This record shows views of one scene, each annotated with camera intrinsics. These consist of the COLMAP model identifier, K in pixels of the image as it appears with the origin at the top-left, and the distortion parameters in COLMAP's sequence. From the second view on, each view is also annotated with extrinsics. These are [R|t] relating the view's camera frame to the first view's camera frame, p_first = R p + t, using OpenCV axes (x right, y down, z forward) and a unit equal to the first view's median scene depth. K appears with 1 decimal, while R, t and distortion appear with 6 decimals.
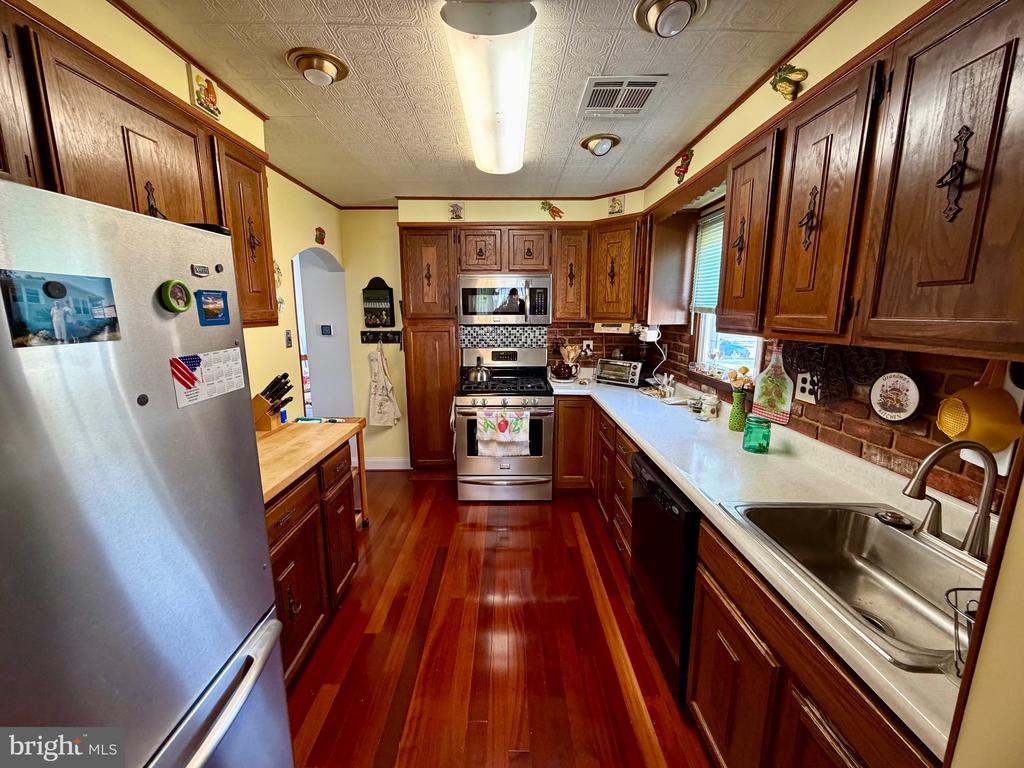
lens RADIAL K [[410.7, 0, 513.5], [0, 410.7, 379.6], [0, 0, 1]] dist [0.001185, 0.001722]
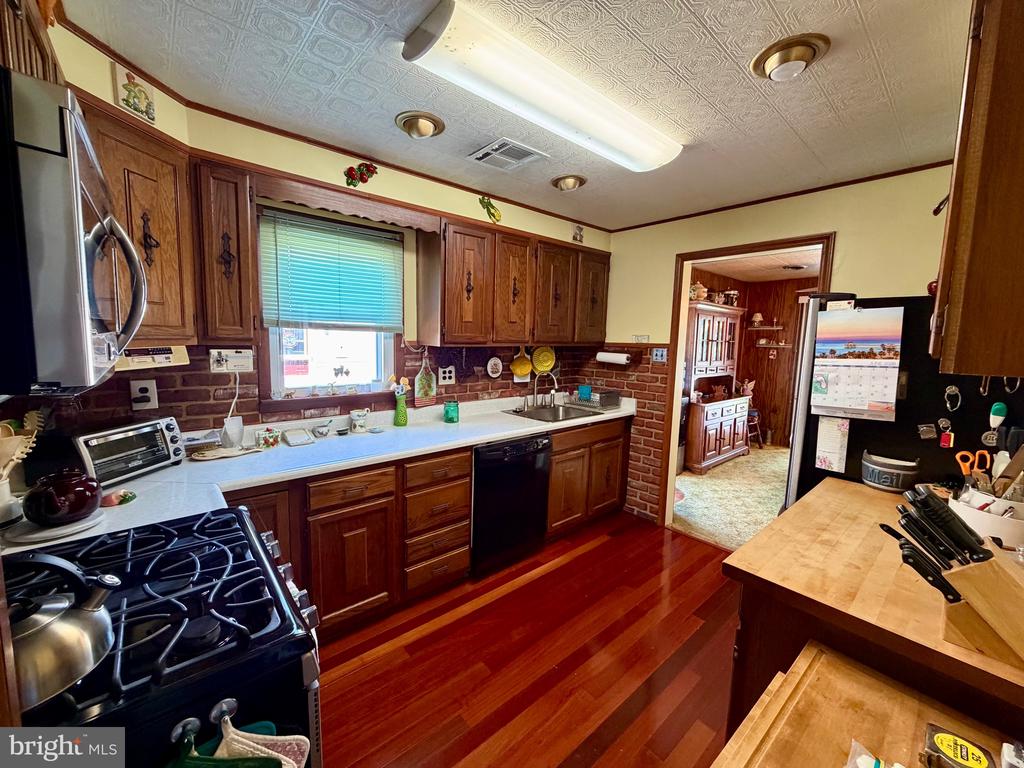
lens RADIAL K [[410.7, 0, 505.7], [0, 410.7, 383.6], [0, 0, 1]] dist [0.001185, 0.001722]
pose [[-0.635812, -0.105283, 0.764630, -0.716115], [0.105079, 0.969623, 0.220886, -0.292426], [-0.764658, 0.220788, -0.605434, 1.820378]]
